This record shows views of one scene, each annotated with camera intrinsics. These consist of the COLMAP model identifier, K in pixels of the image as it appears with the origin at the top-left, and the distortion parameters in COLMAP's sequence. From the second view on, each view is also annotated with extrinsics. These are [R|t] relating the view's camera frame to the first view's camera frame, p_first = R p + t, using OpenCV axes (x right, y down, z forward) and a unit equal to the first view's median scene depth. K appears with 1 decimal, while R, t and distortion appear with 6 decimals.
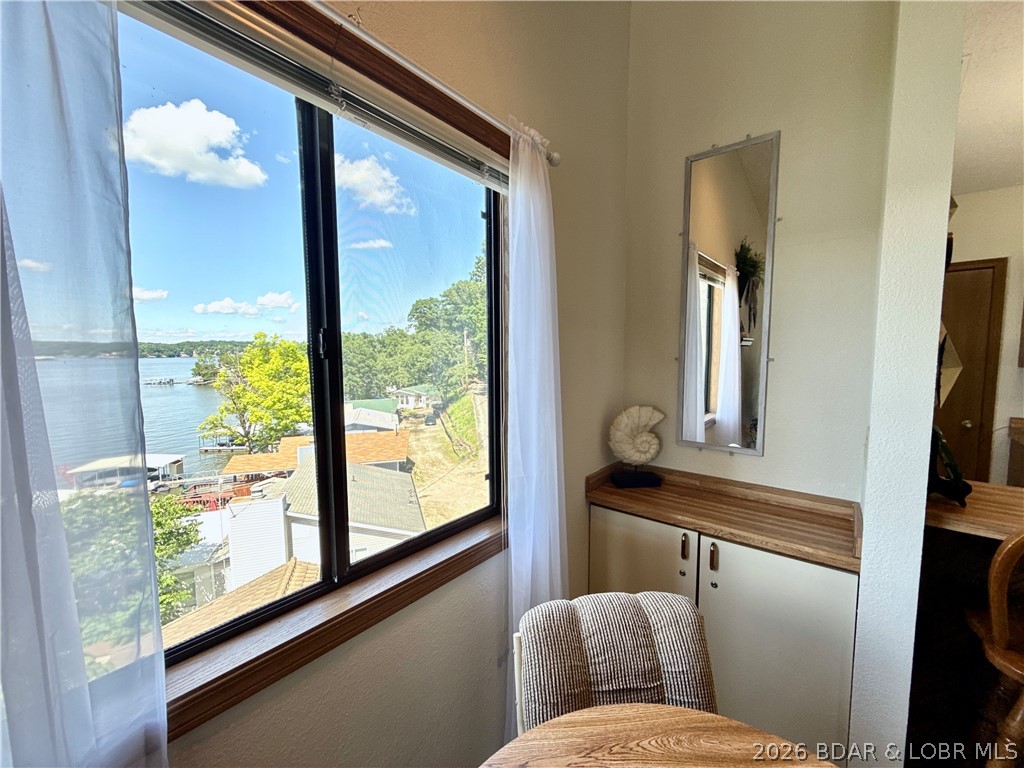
lens RADIAL K [[410.4, 0, 512.0], [0, 410.4, 384.0], [0, 0, 1]] dist [0.000332, 0.000084]
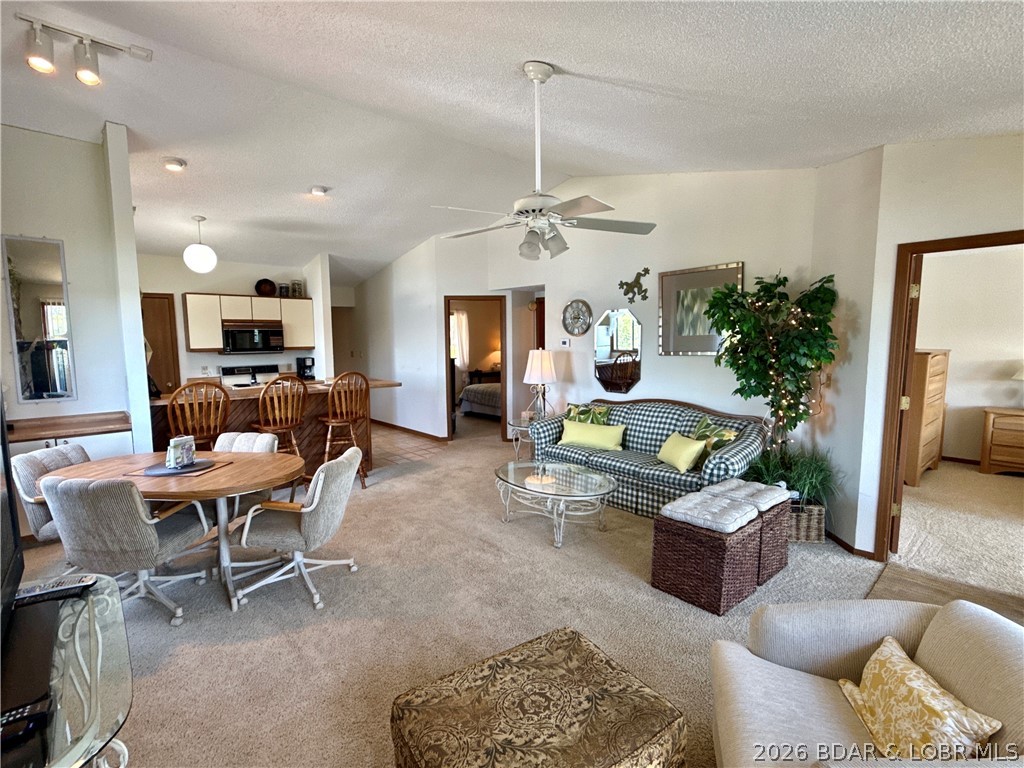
lens RADIAL K [[493.6, 0, 513.2], [0, 493.6, 388.1], [0, 0, 1]] dist [-0.001460, -0.000143]
pose [[0.145161, -0.103017, 0.984030, -1.707311], [0.087389, 0.992013, 0.090961, 0.104056], [-0.985541, 0.072789, 0.153005, -1.736678]]
